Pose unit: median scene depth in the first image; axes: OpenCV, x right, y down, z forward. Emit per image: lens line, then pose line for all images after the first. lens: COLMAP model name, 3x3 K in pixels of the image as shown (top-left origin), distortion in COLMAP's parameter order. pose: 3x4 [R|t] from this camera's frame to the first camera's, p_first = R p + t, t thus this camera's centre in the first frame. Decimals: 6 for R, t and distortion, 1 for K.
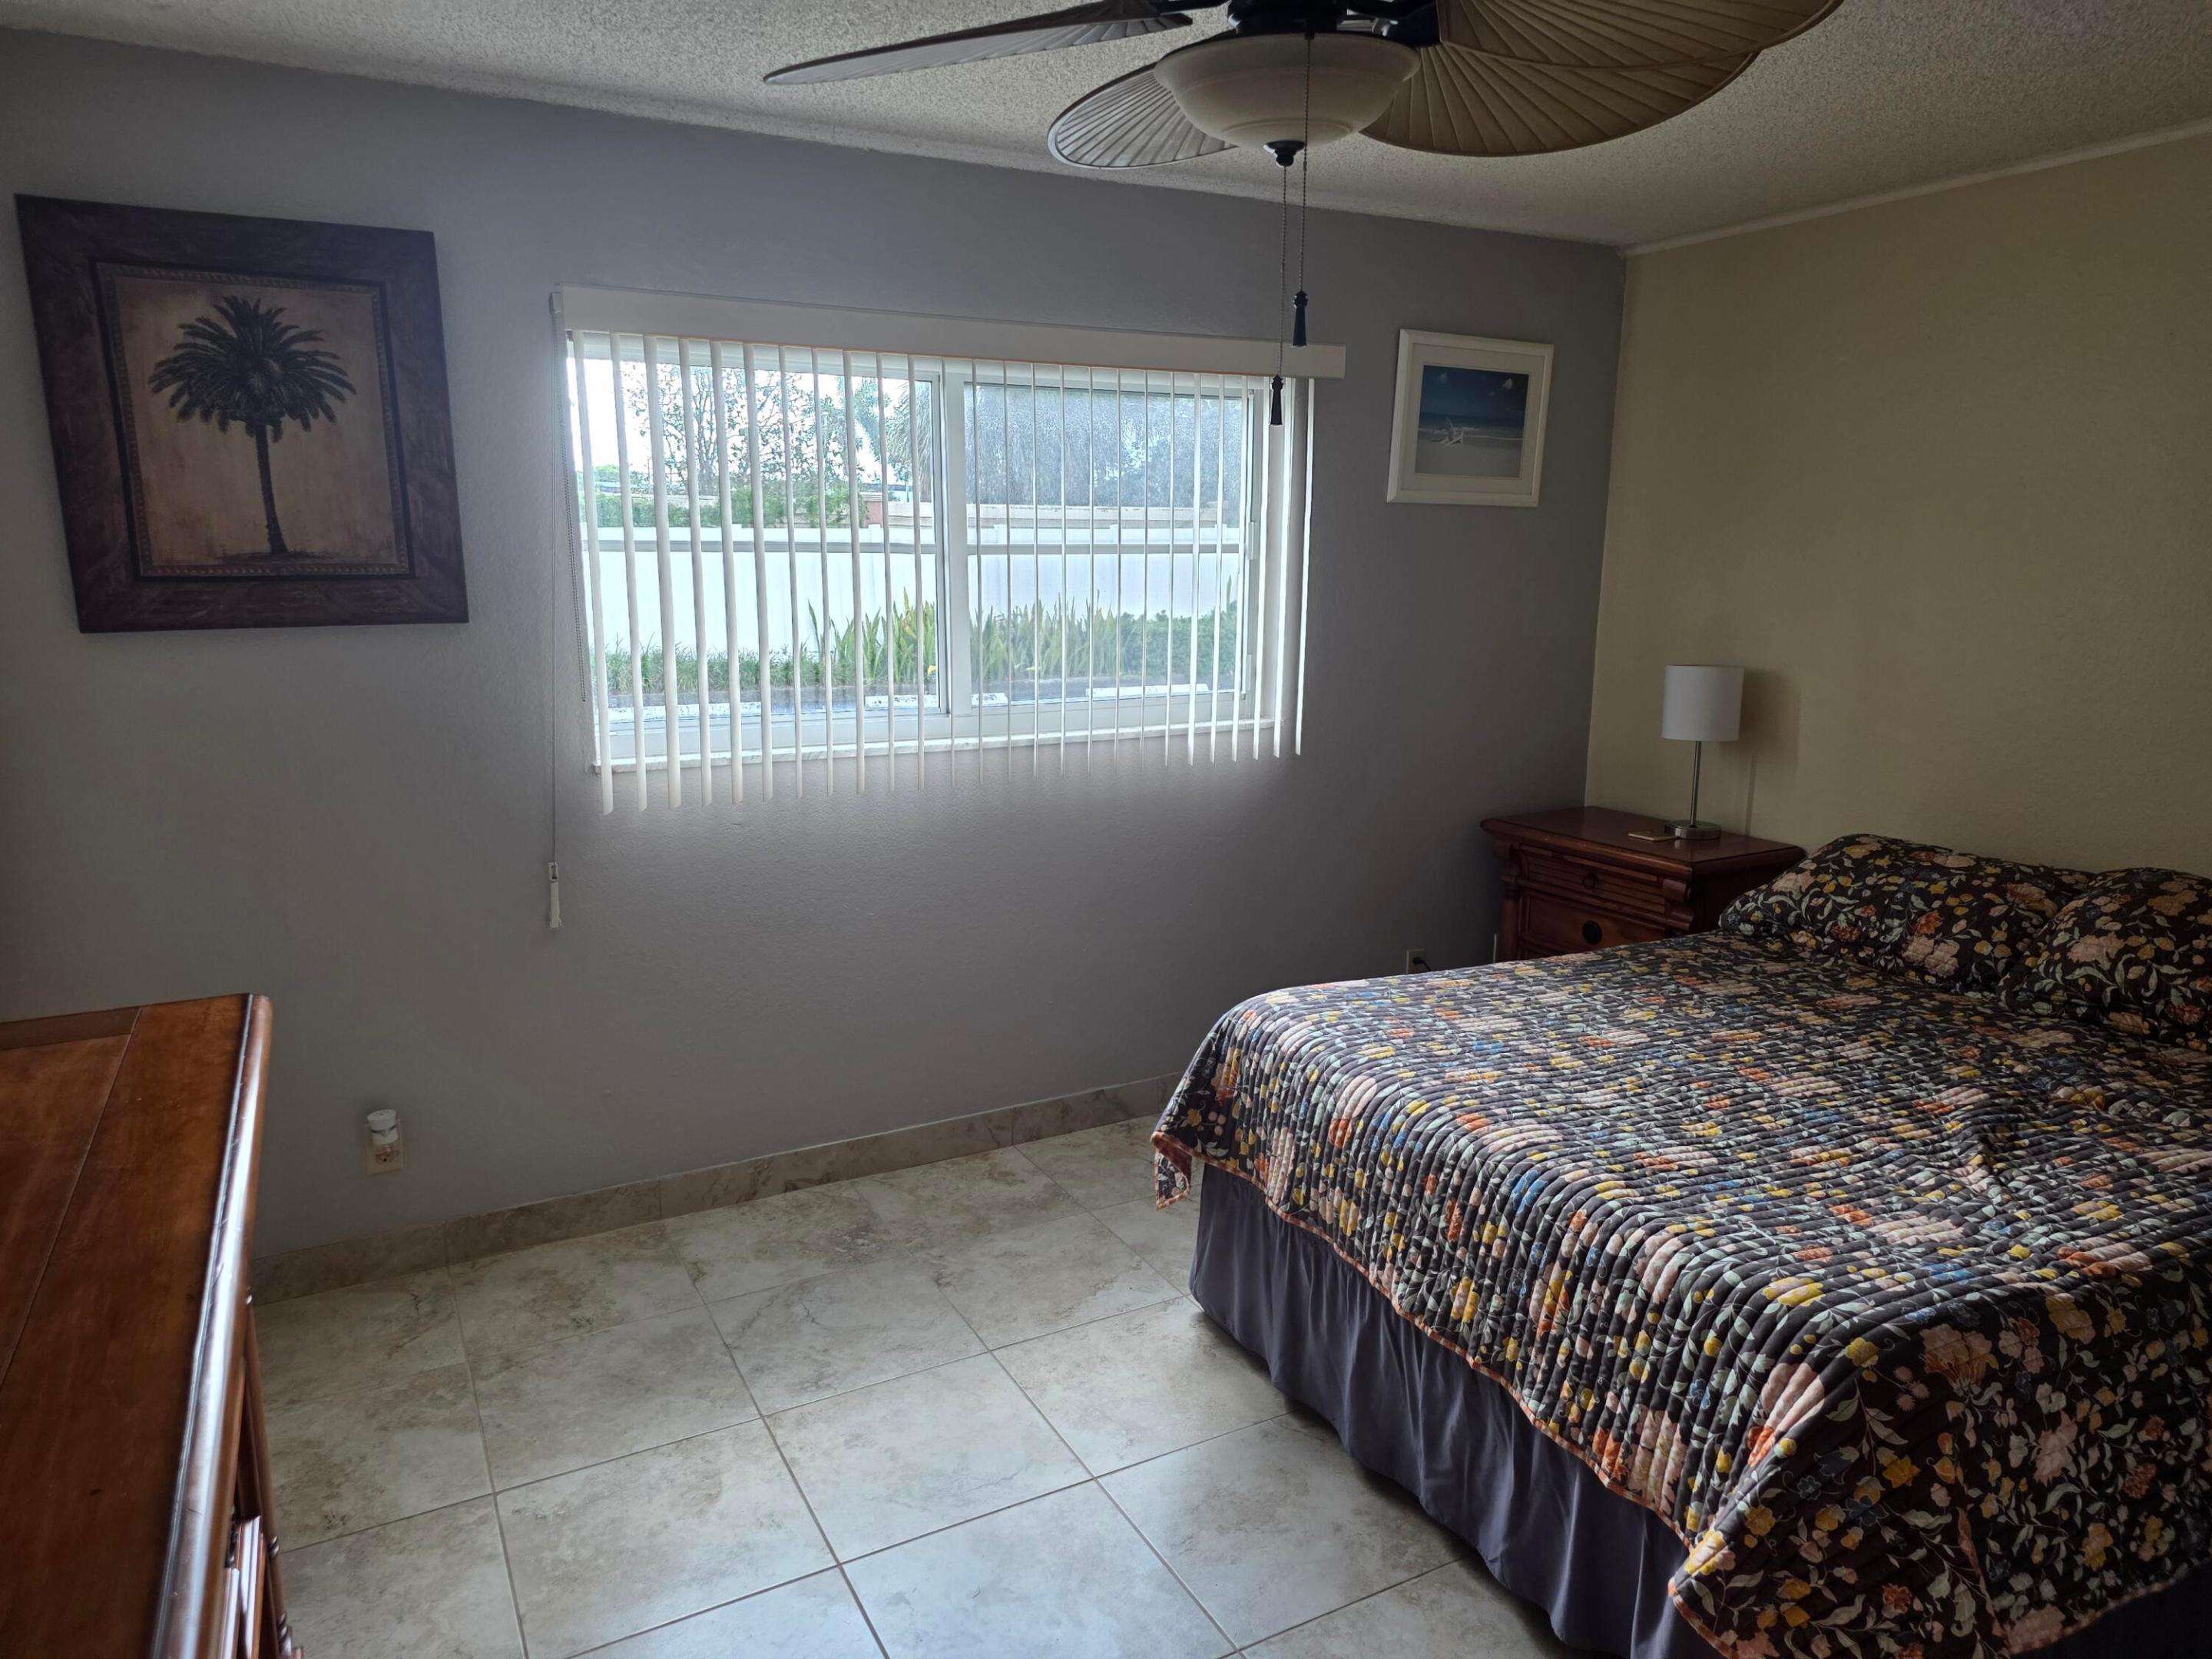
lens RADIAL K [[1466.0, 0, 1107.0], [0, 1466.0, 844.7], [0, 0, 1]] dist [0.009542, 0.005179]
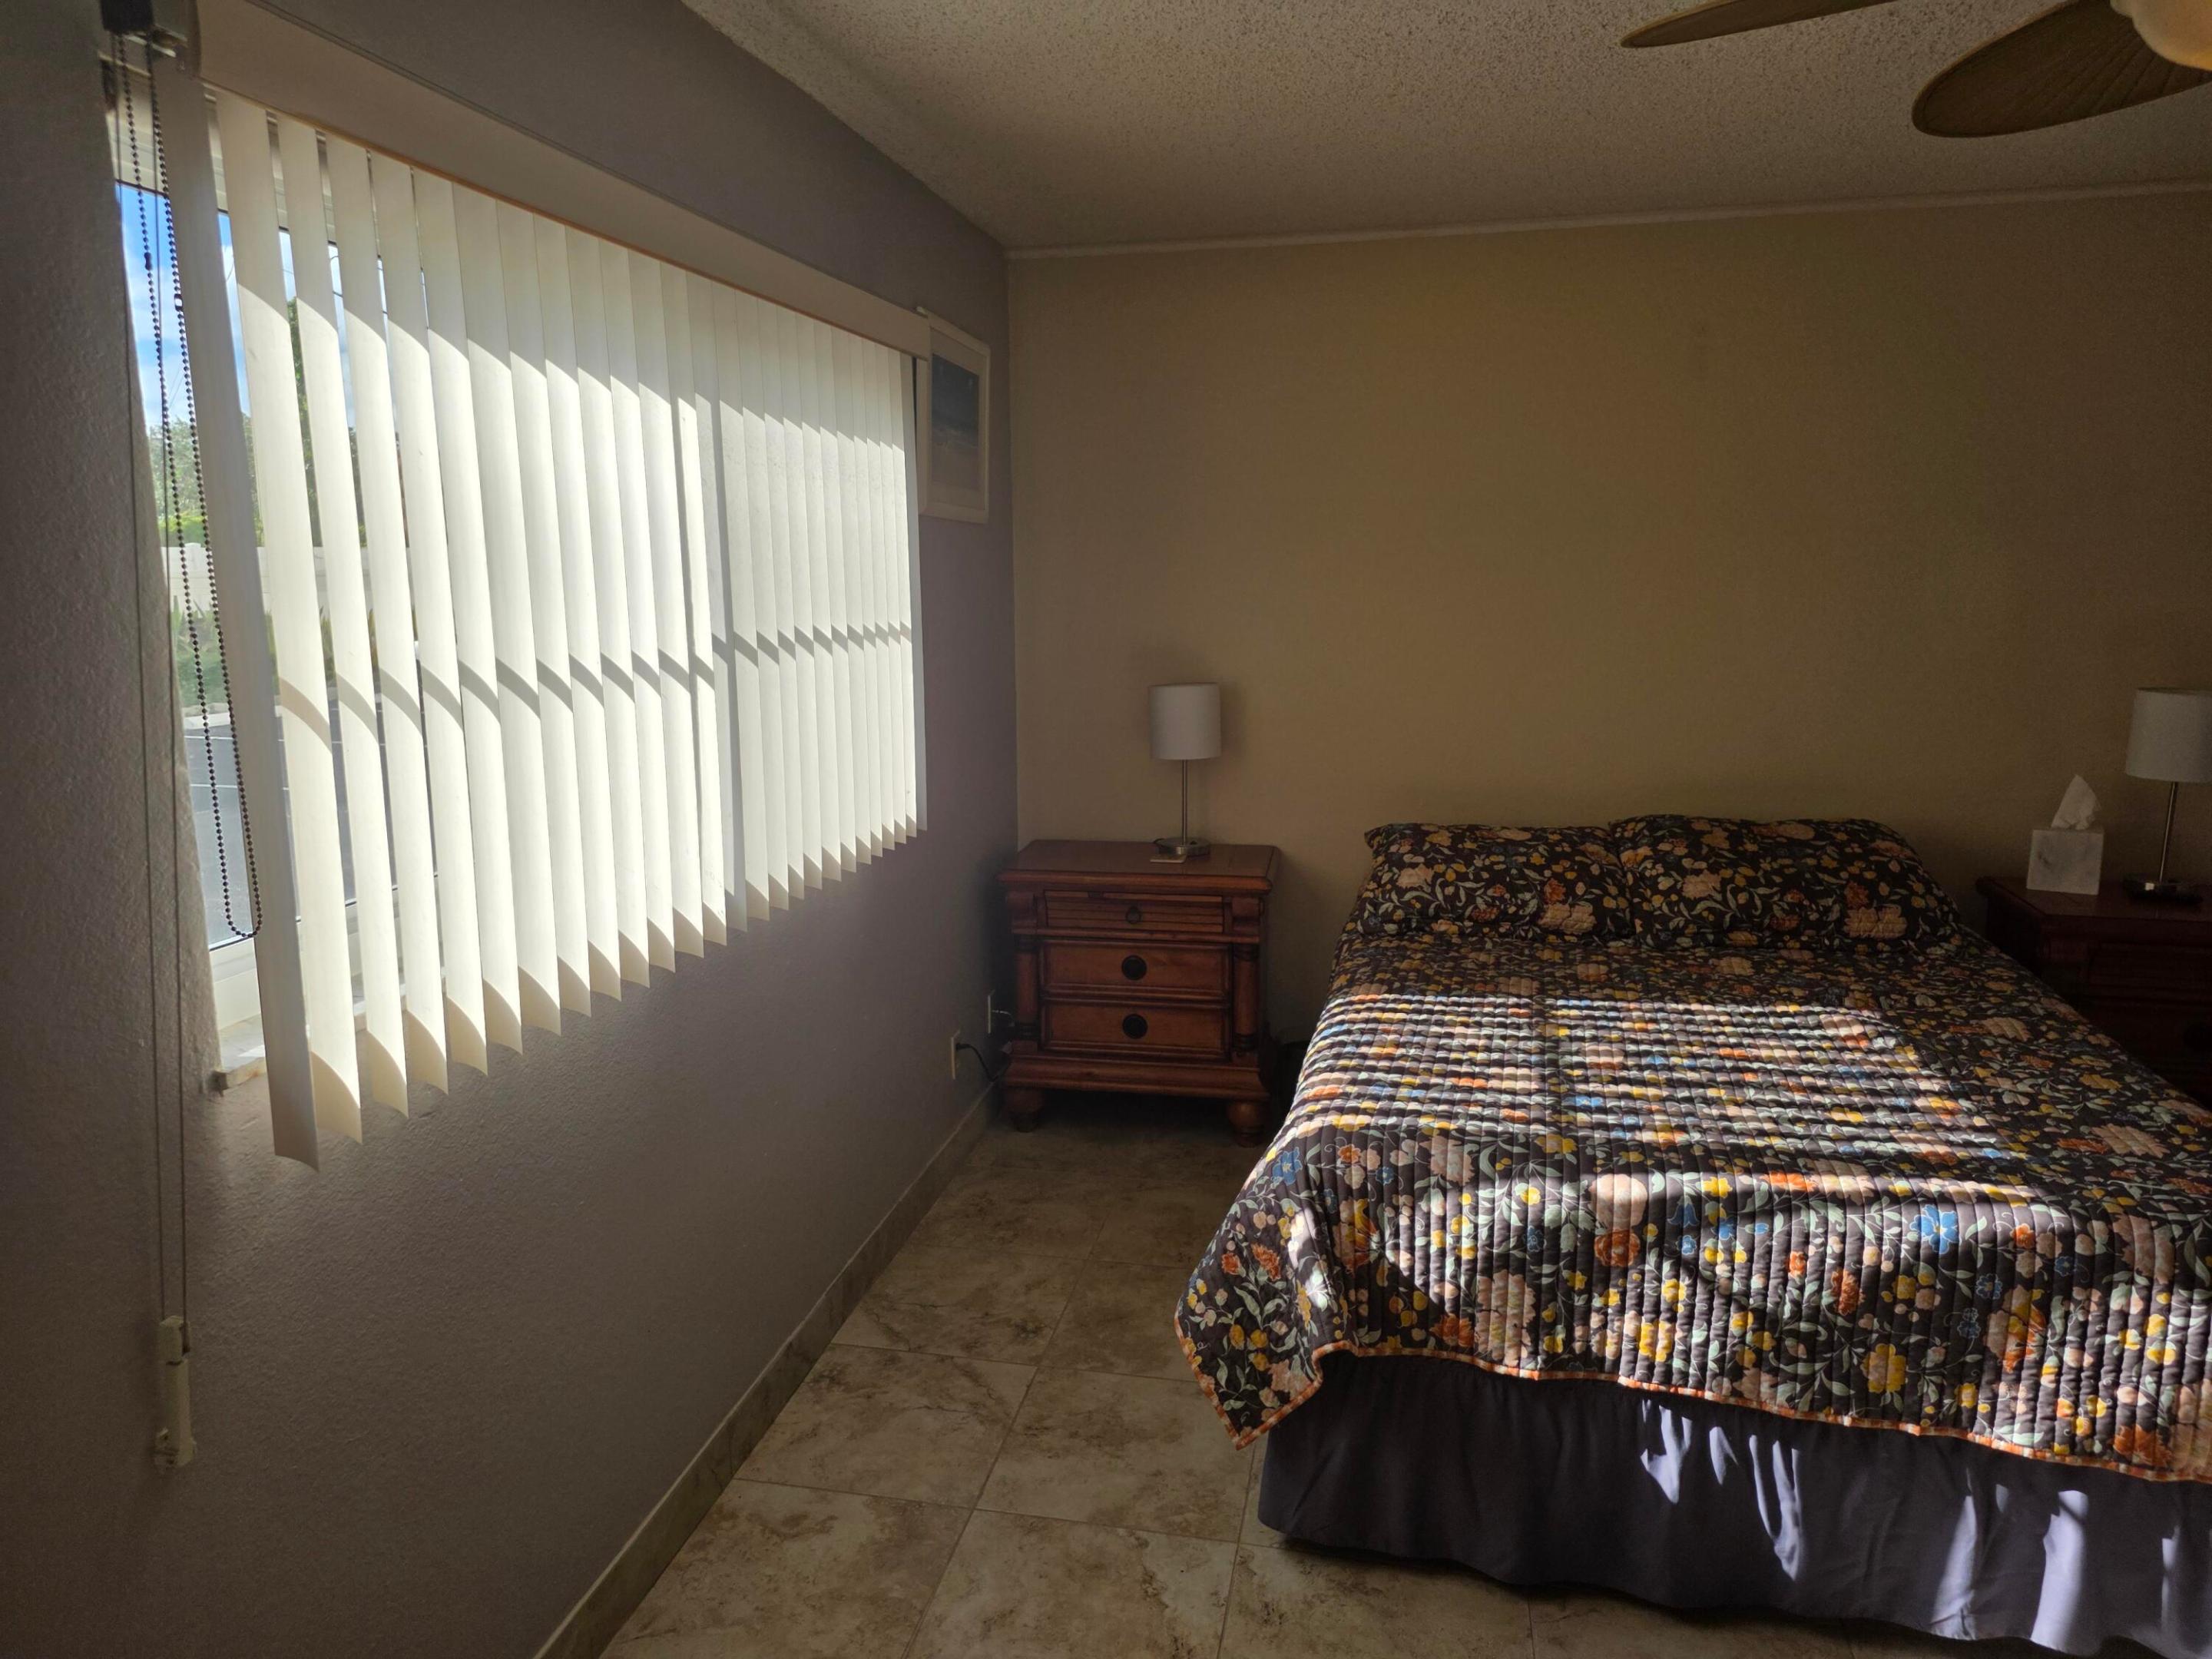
lens RADIAL K [[1466.0, 0, 1108.9], [0, 1466.0, 816.2], [0, 0, 1]] dist [0.009542, 0.005179]
pose [[0.633383, -0.138513, 0.761341, -0.641210], [0.160242, 0.986002, 0.046076, -0.137909], [-0.757065, 0.092815, 0.646713, 0.645299]]
